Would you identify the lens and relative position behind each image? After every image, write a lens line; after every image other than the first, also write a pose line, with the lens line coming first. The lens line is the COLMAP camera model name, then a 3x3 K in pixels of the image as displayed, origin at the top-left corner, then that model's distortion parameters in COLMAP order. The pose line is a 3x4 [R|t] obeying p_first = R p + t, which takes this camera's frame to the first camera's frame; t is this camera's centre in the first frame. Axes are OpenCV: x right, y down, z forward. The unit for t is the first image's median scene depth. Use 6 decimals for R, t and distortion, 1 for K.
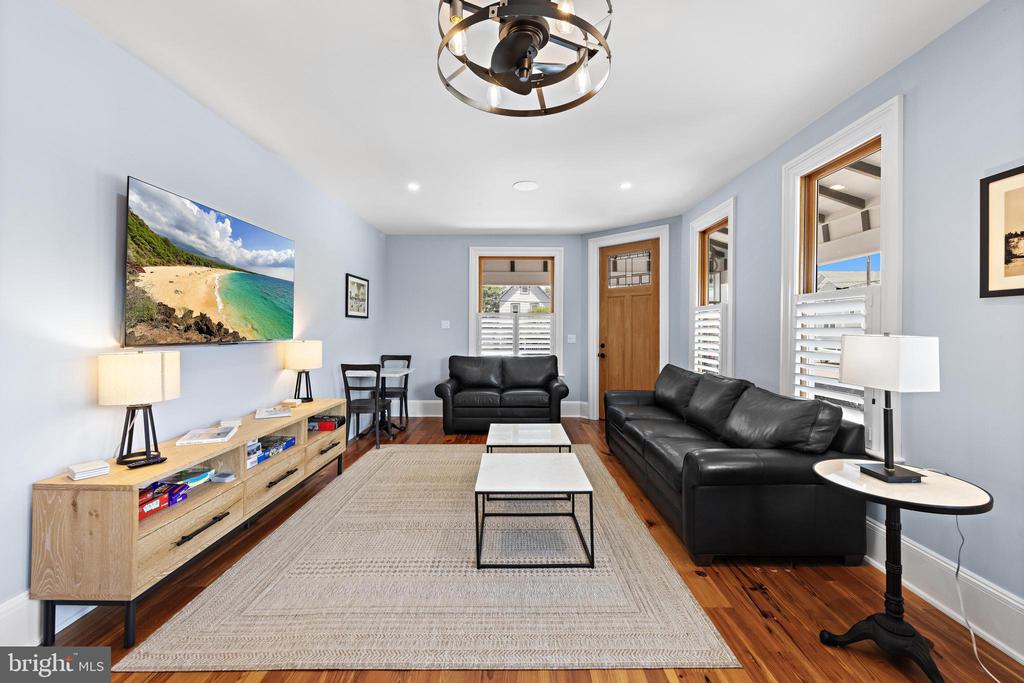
lens RADIAL K [[399.9, 0, 522.2], [0, 399.9, 329.6], [0, 0, 1]] dist [0.001319, 0.000568]
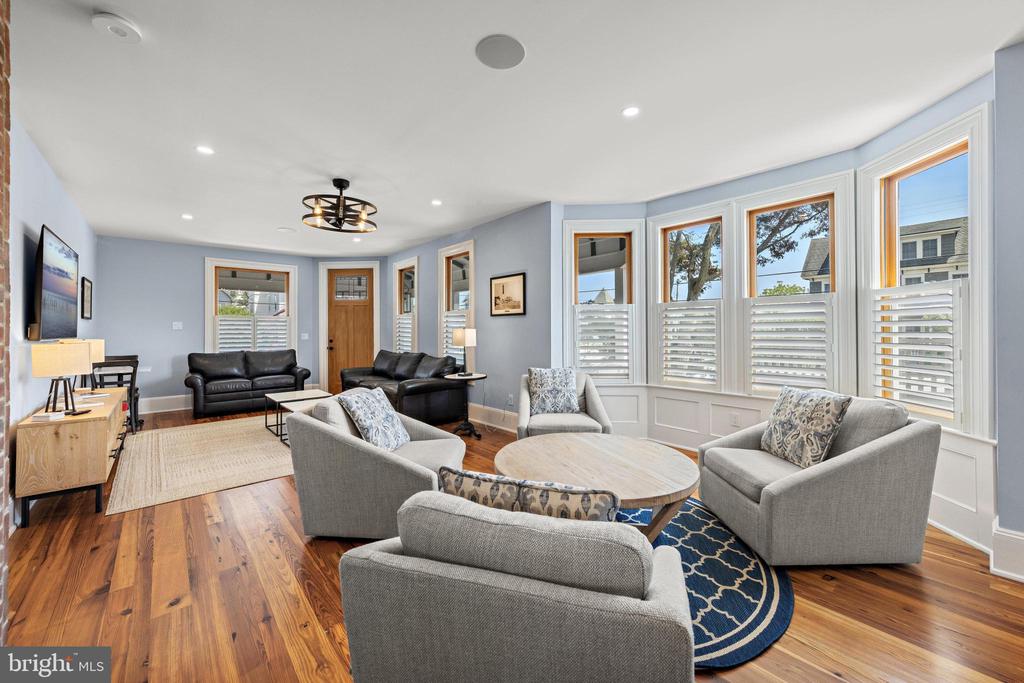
lens RADIAL K [[399.9, 0, 501.4], [0, 399.9, 323.2], [0, 0, 1]] dist [0.001319, 0.000568]
pose [[0.770743, 0.005319, 0.637124, -0.268407], [0.007710, 0.999814, -0.017674, 0.008924], [-0.637100, 0.018535, 0.770558, -0.512693]]
